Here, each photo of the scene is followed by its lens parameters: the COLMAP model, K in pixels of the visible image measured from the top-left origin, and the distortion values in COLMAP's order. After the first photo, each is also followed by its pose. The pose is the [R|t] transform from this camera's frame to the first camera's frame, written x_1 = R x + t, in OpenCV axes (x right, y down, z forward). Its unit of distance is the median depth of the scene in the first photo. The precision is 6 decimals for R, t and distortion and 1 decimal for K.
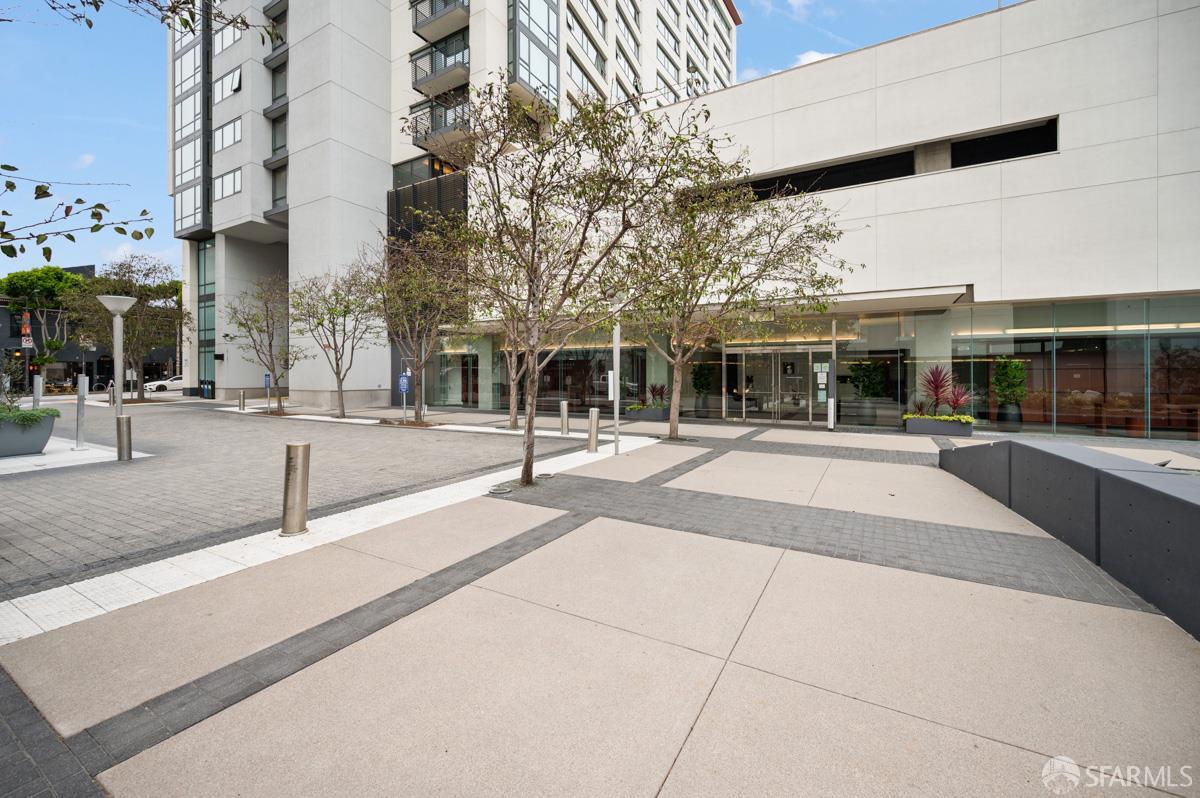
lens RADIAL K [[505.1, 0, 602.9], [0, 505.1, 374.1], [0, 0, 1]] dist [0.001667, 0.000114]
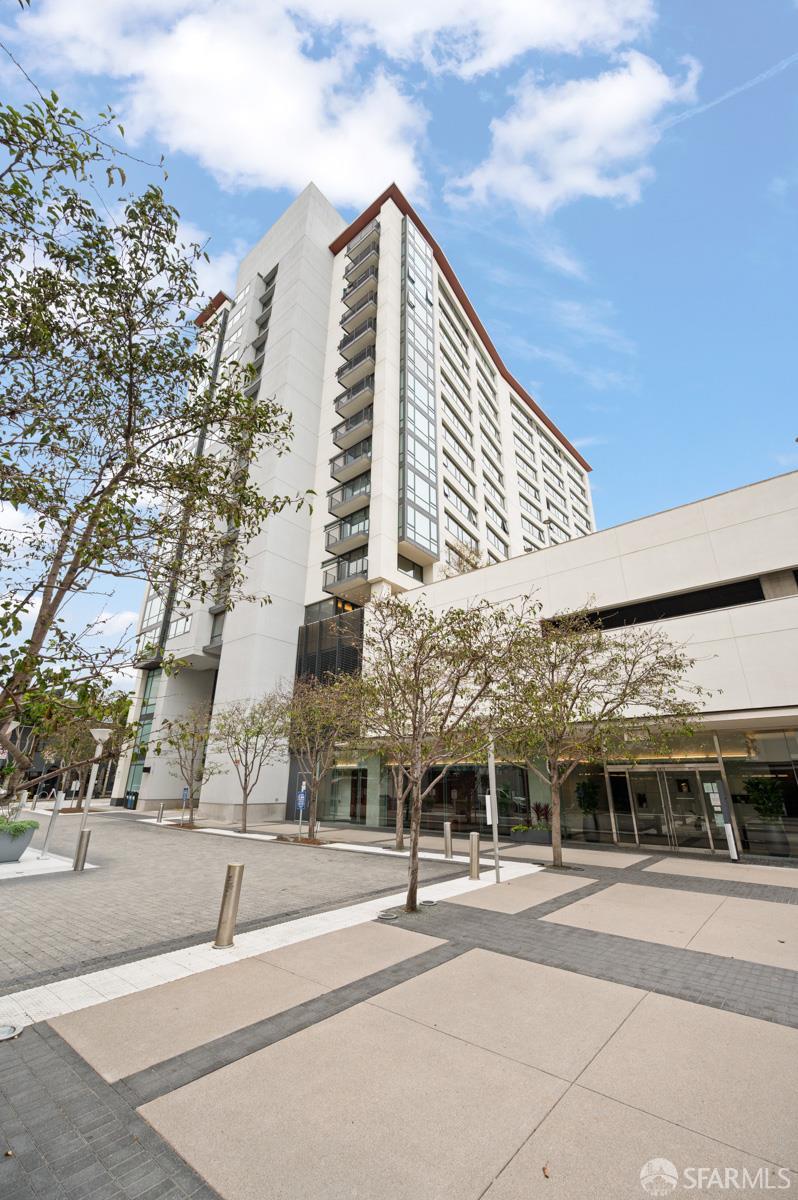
lens RADIAL K [[485.7, 0, 403.6], [0, 485.7, 597.1], [0, 0, 1]] dist [-0.001857, -0.000464]
pose [[0.986051, -0.051943, -0.158130, 0.023271], [-0.008282, 0.933568, -0.358305, -0.026873], [0.166236, 0.354617, 0.920115, -0.143063]]
